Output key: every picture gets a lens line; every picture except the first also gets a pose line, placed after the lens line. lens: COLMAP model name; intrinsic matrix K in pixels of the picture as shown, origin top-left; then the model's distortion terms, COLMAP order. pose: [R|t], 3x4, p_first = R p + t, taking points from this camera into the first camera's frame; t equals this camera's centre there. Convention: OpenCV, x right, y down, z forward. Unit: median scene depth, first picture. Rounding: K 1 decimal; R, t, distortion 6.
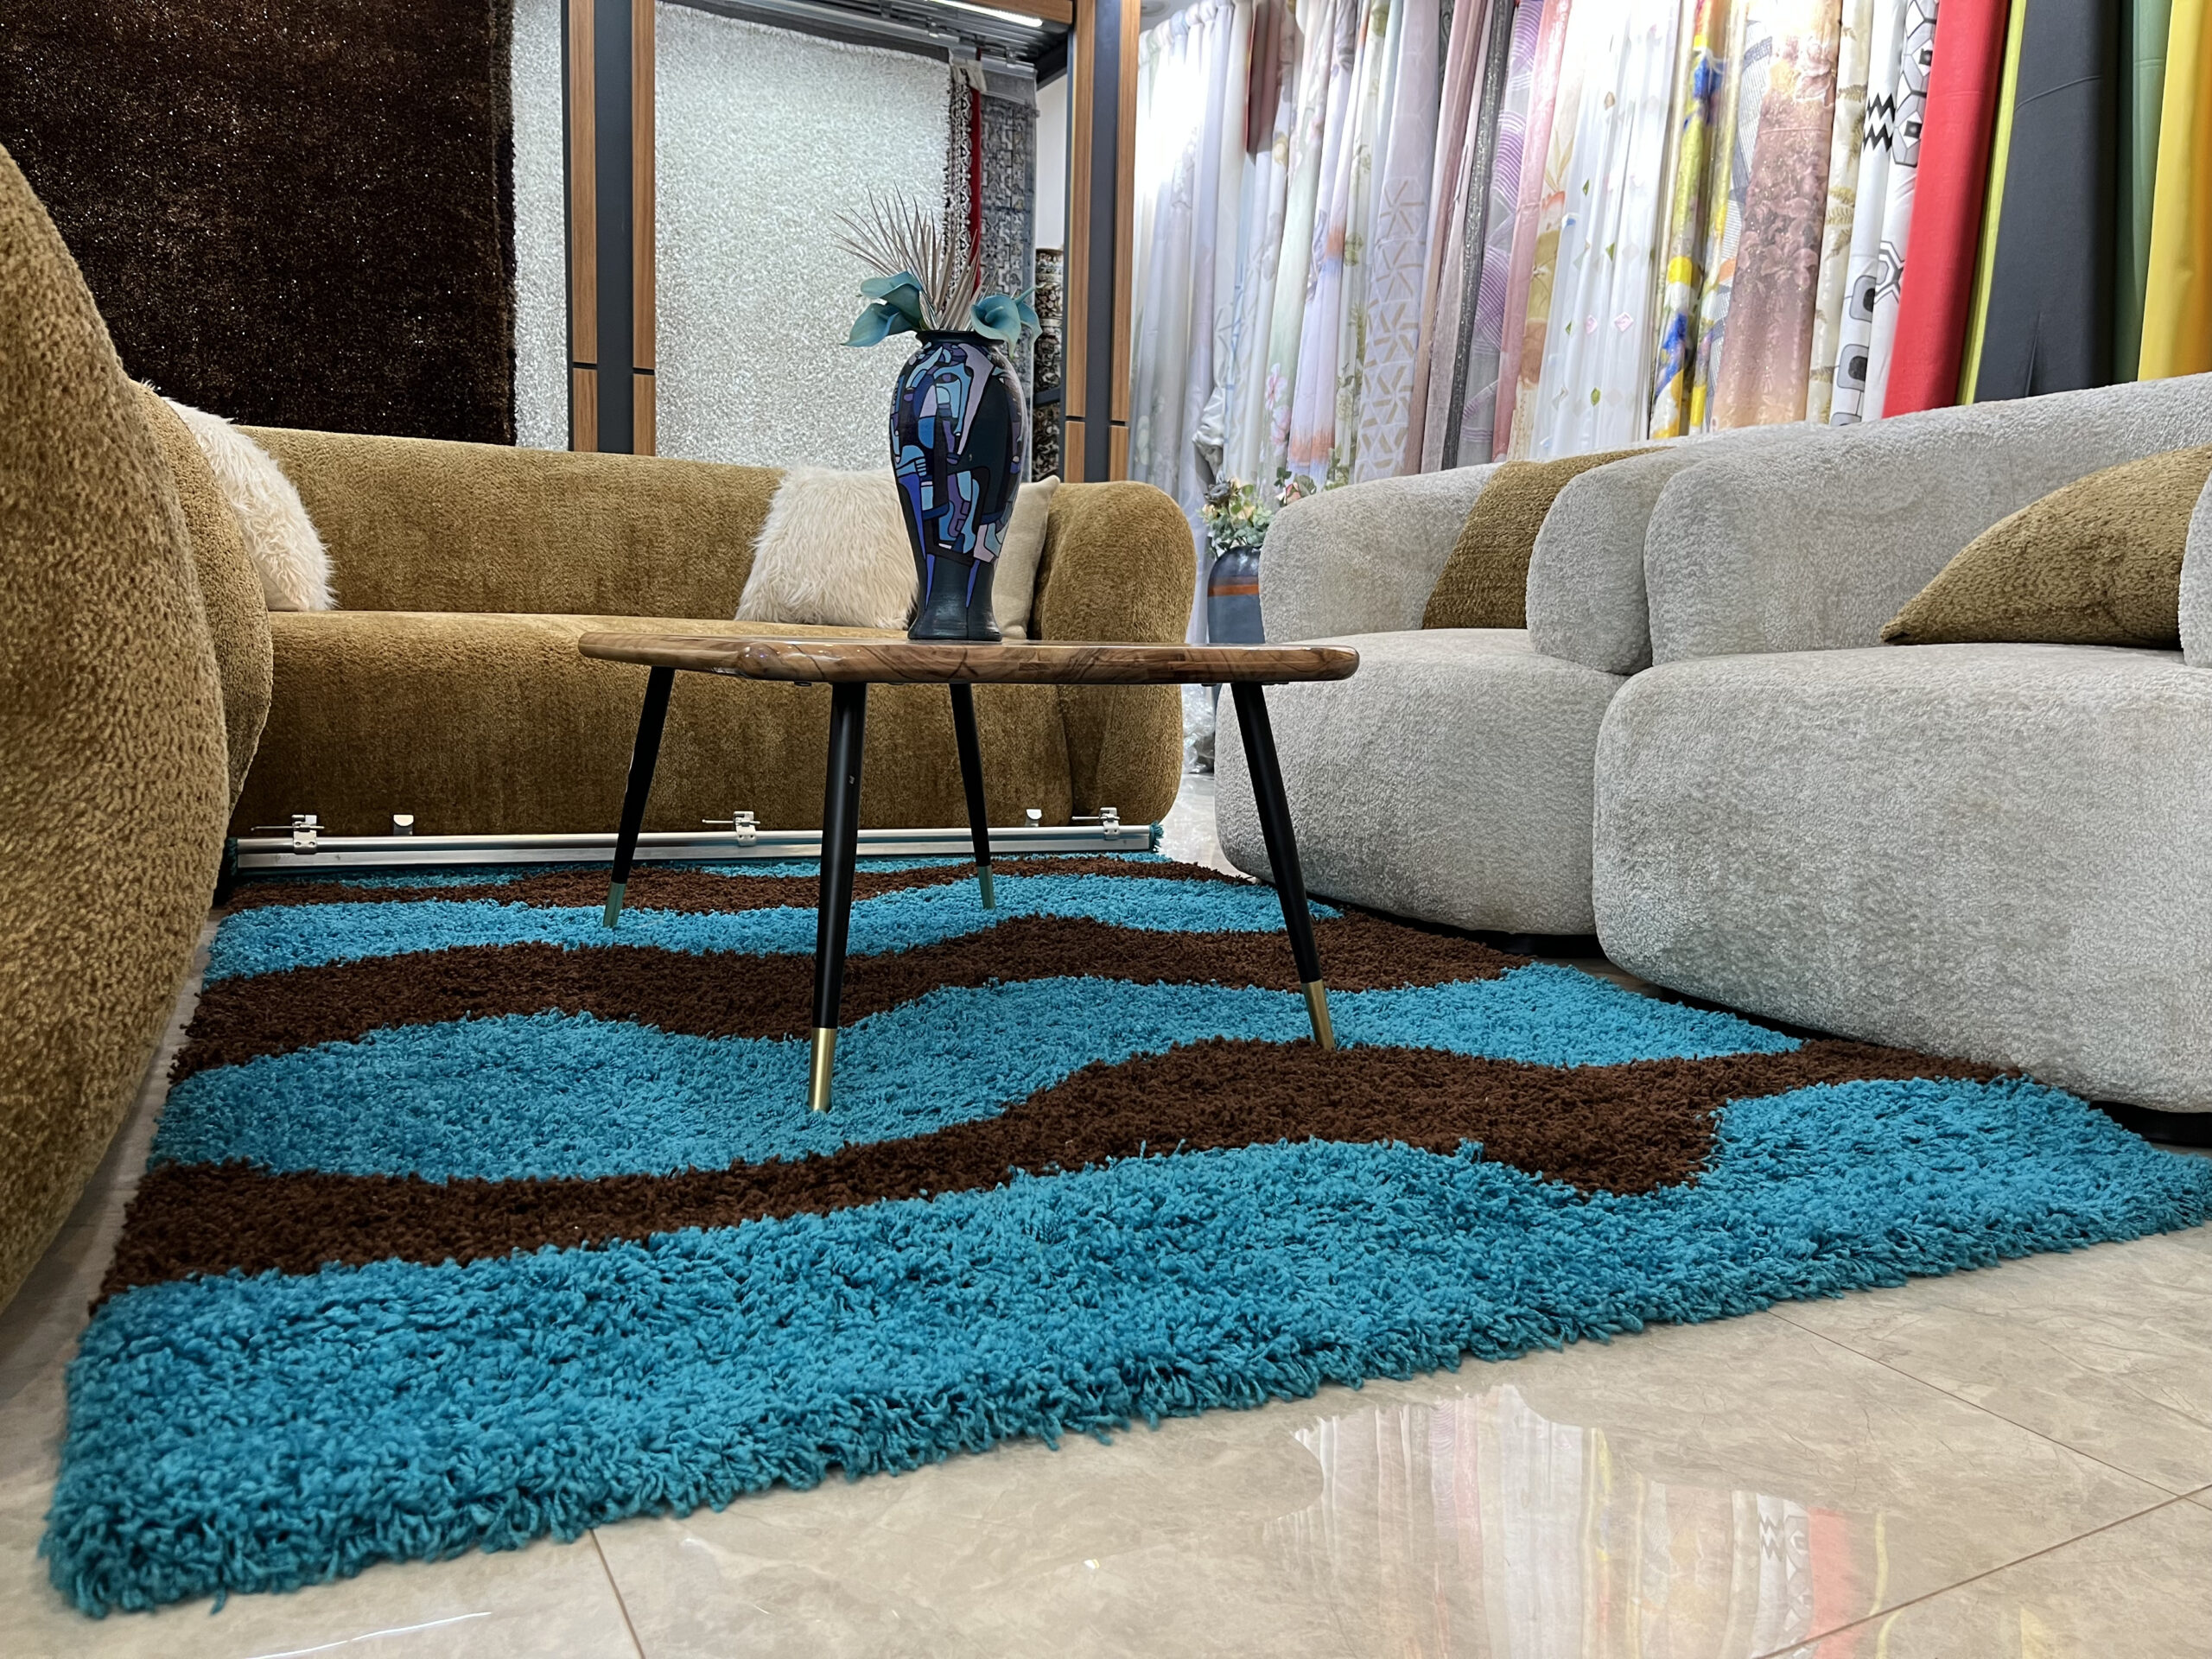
lens RADIAL K [[1756.1, 0, 1139.5], [0, 1756.1, 831.1], [0, 0, 1]] dist [0.061582, -0.083469]
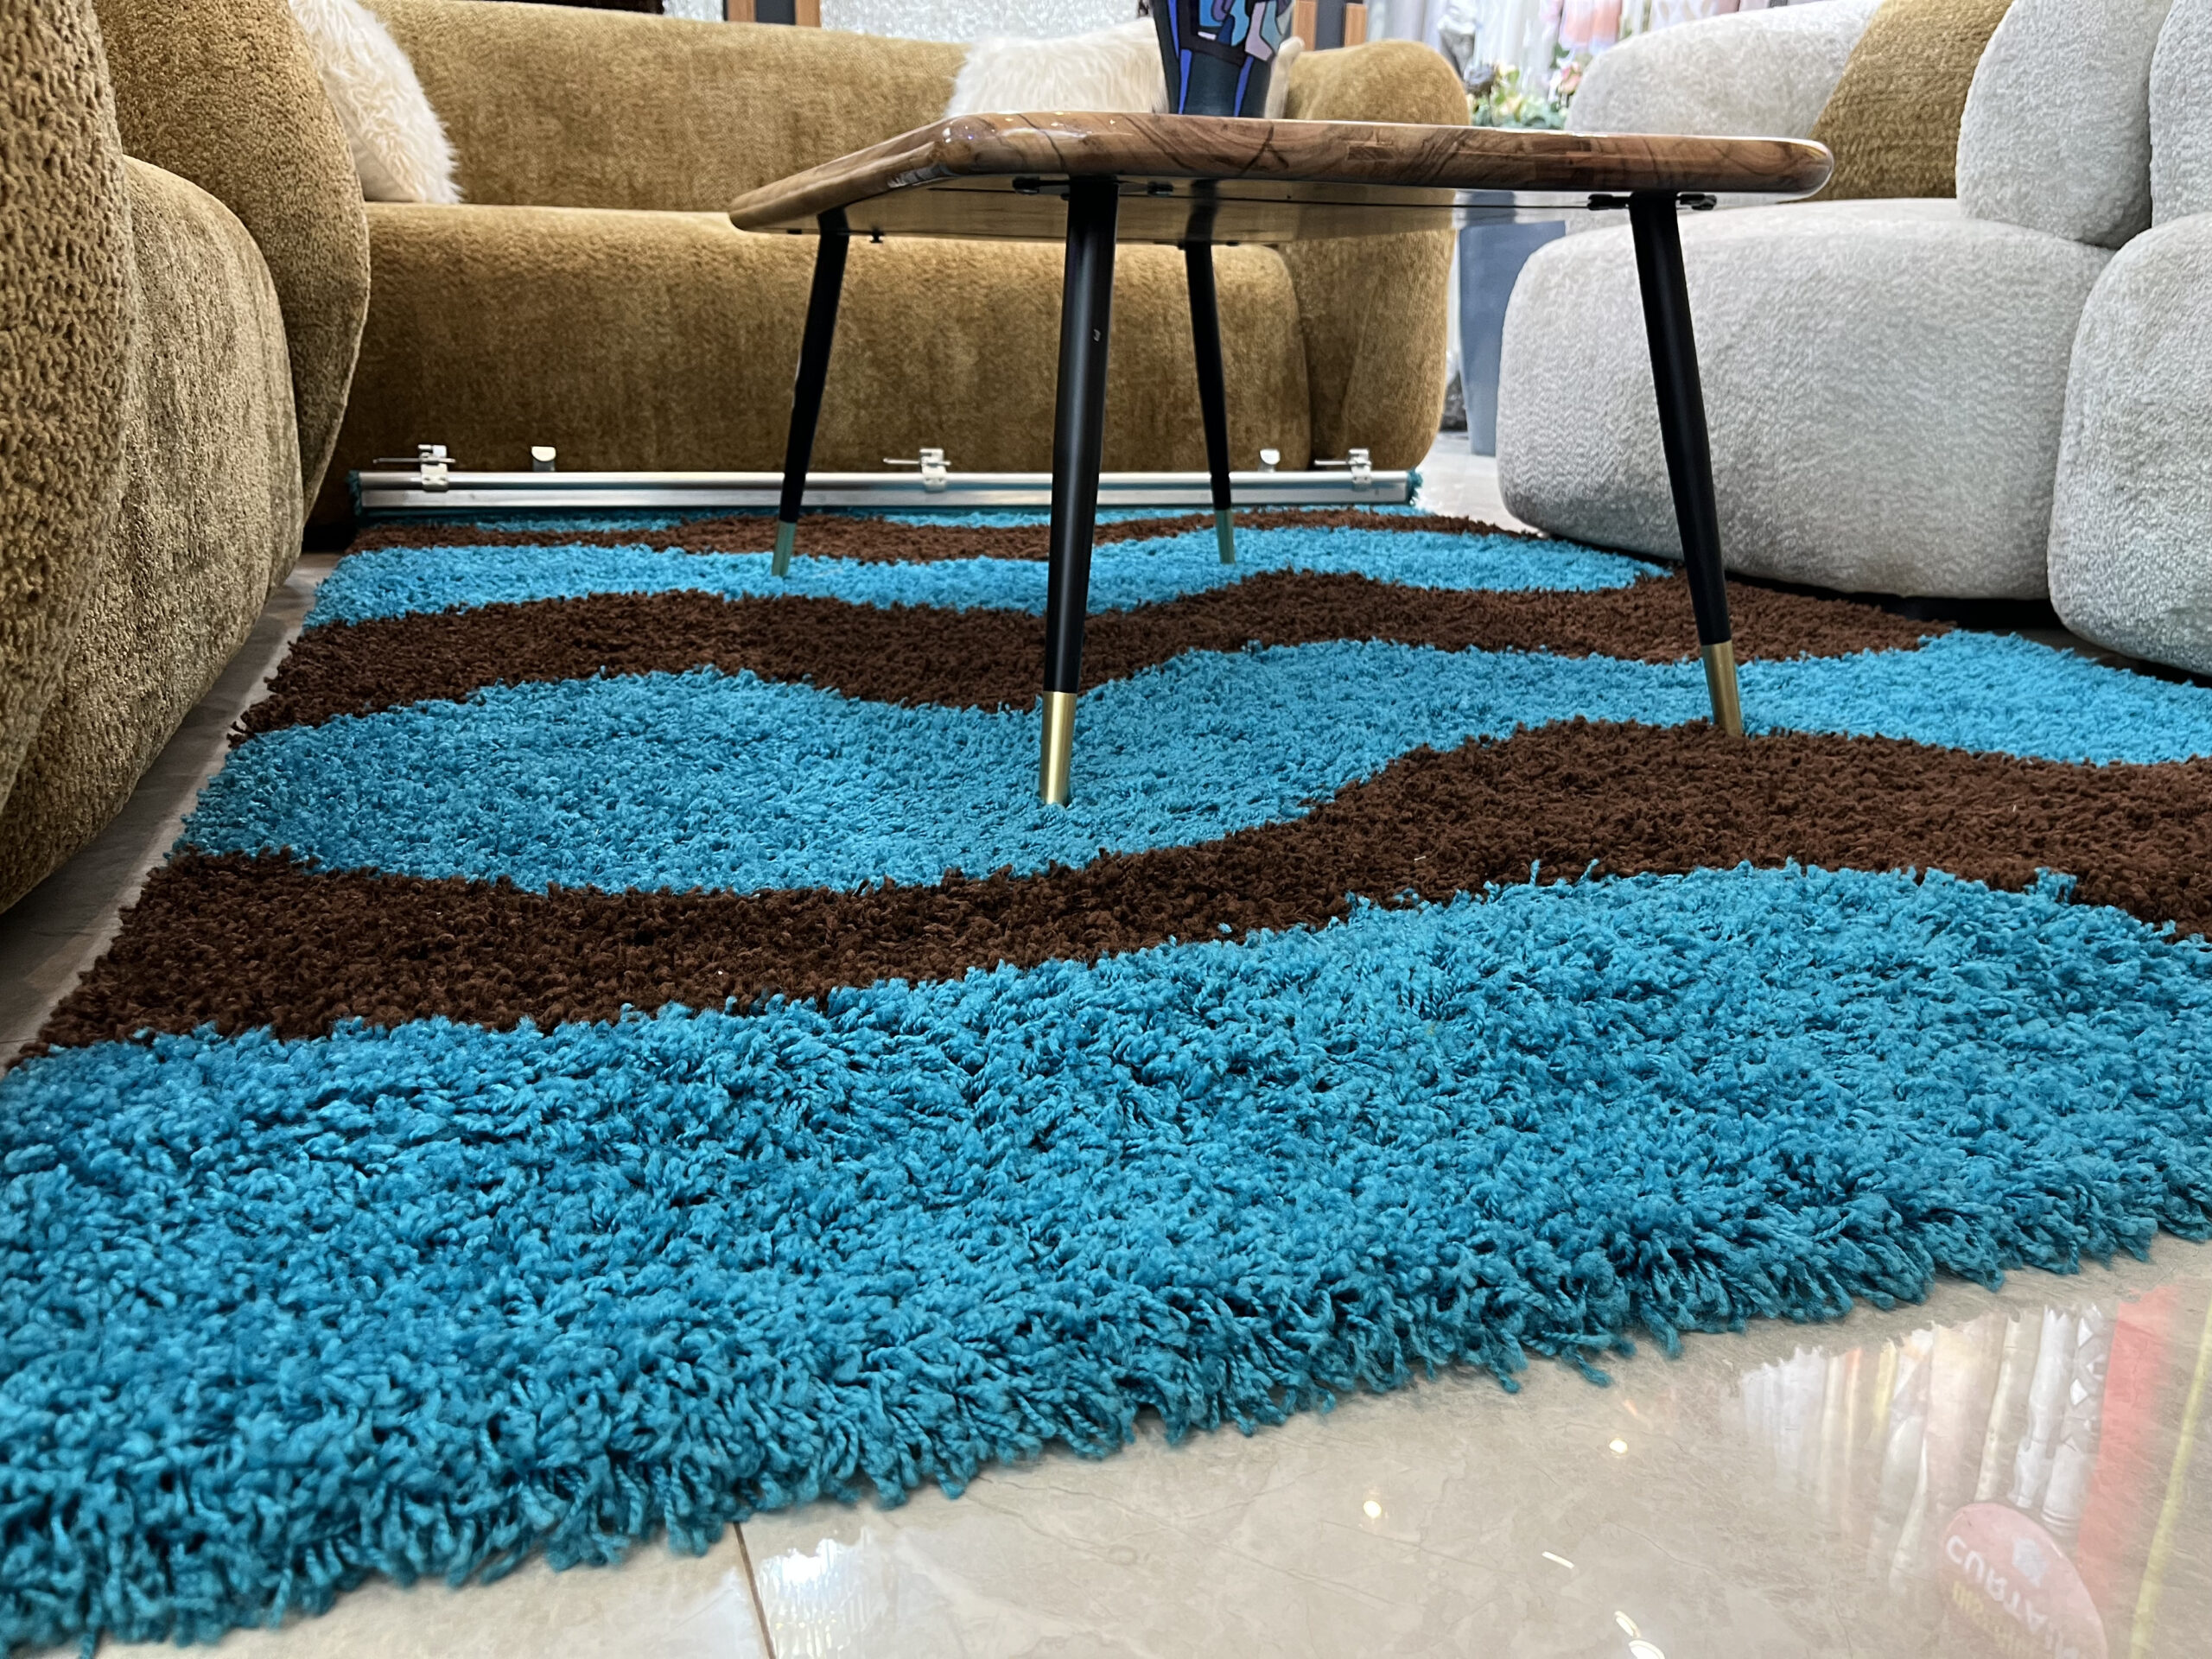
lens RADIAL K [[1666.0, 0, 1115.5], [0, 1666.0, 840.8], [0, 0, 1]] dist [0.049110, -0.084532]
pose [[0.994476, 0.024227, -0.102133, -0.117010], [-0.005526, 0.983733, 0.179551, 0.067740], [0.104821, -0.177994, 0.978433, 0.443091]]
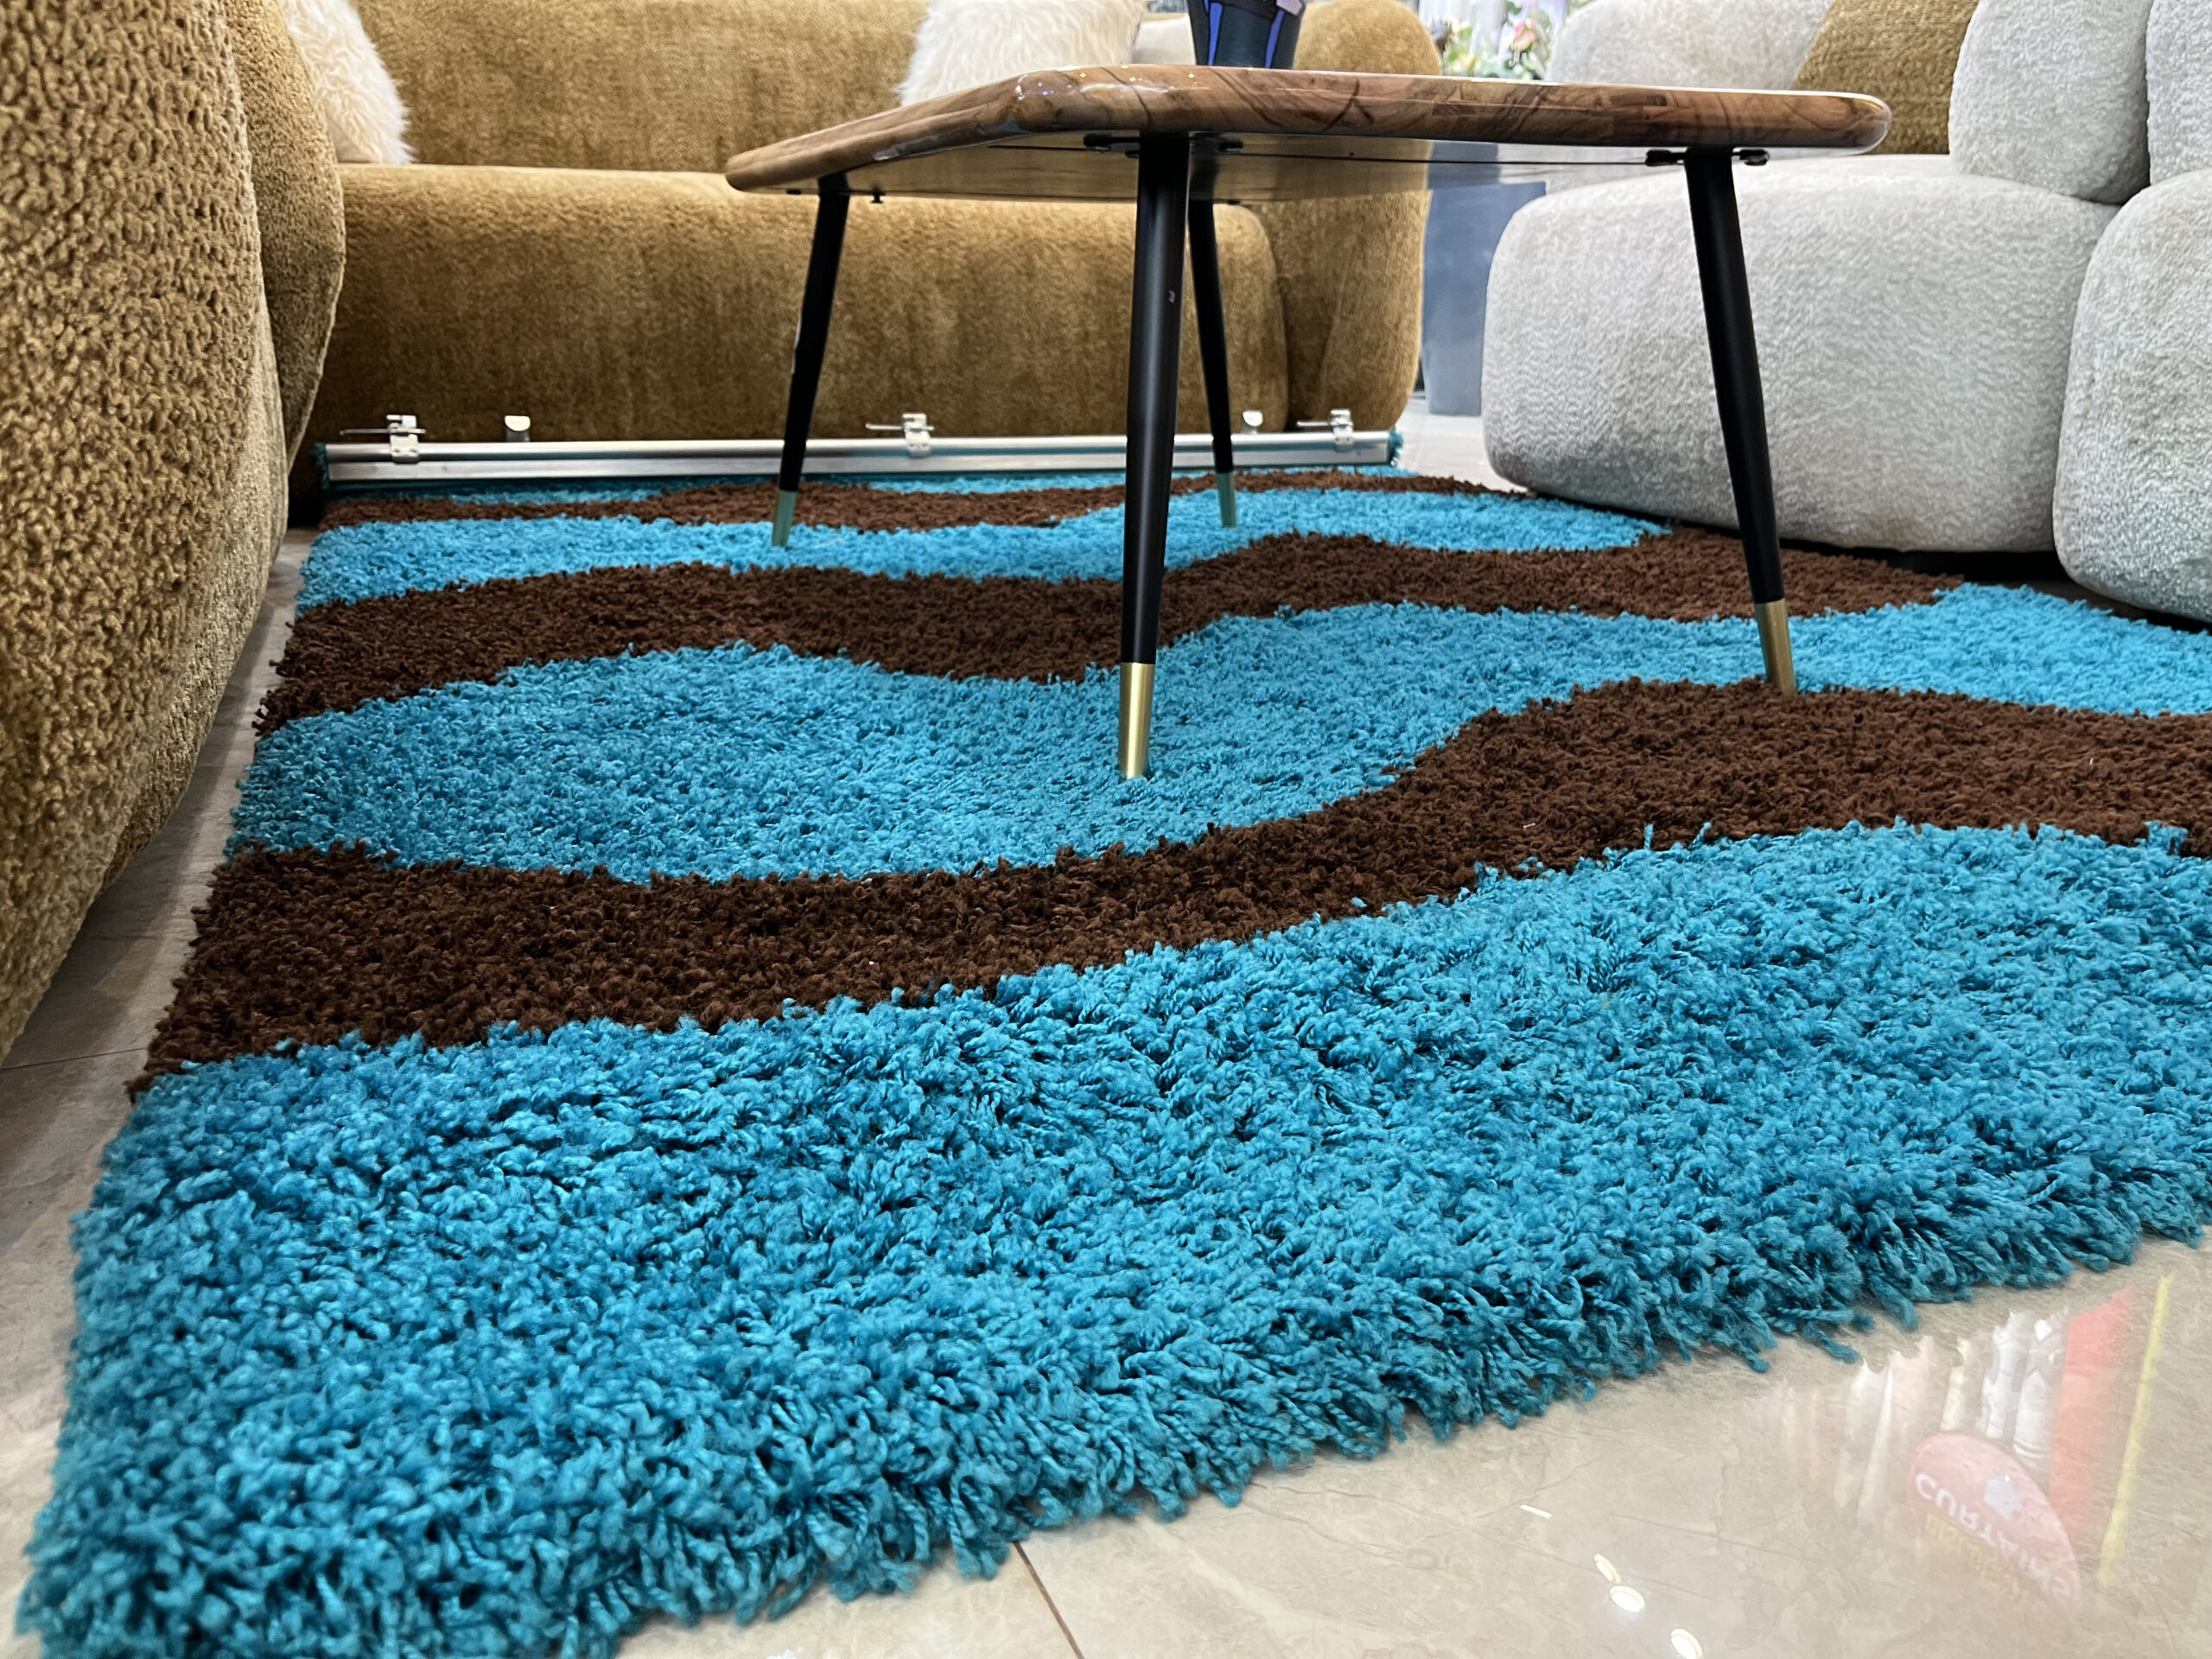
lens RADIAL K [[1665.0, 0, 1106.0], [0, 1665.0, 829.5], [0, 0, 1]] dist [0.046936, -0.079711]
pose [[0.998651, 0.002942, -0.051838, -0.215938], [0.007218, 0.980832, 0.194722, 0.065084], [0.051417, -0.194833, 0.979488, 0.454341]]
